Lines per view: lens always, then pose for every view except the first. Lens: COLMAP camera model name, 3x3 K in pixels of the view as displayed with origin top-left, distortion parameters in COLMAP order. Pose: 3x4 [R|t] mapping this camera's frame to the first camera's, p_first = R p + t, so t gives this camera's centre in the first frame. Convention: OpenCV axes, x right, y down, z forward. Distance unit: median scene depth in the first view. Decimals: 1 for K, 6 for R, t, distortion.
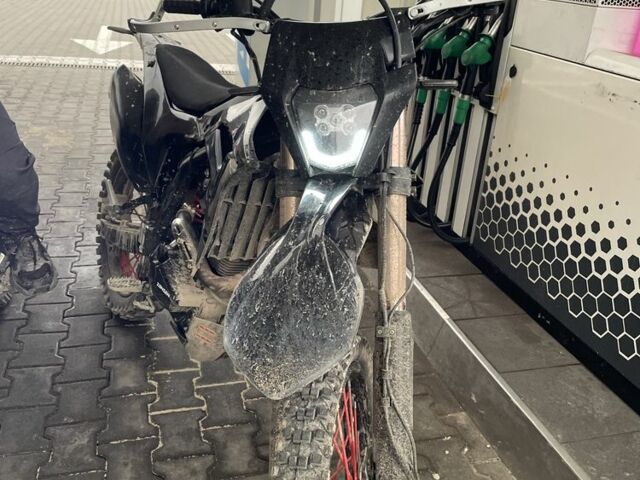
lens RADIAL K [[660.5, 0, 320.0], [0, 660.5, 240.0], [0, 0, 1]] dist [0.021366, -0.019055]
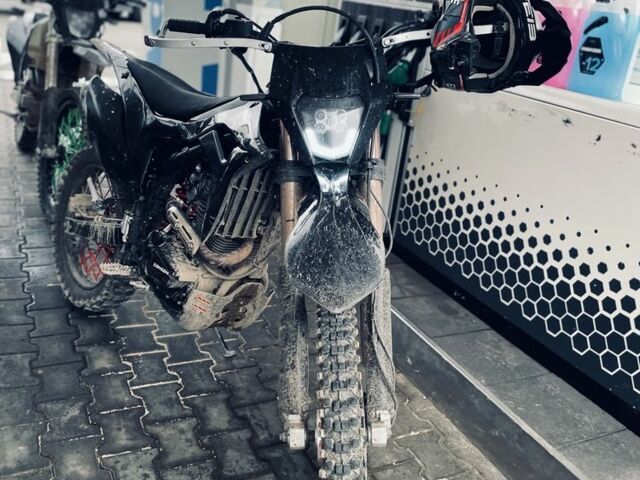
lens RADIAL K [[660.5, 0, 320.0], [0, 660.5, 240.0], [0, 0, 1]] dist [0.021366, -0.019055]
pose [[0.983455, -0.016015, 0.180442, -0.143199], [0.021470, 0.999368, -0.028319, 0.052970], [-0.179875, 0.031724, 0.983178, -0.157797]]
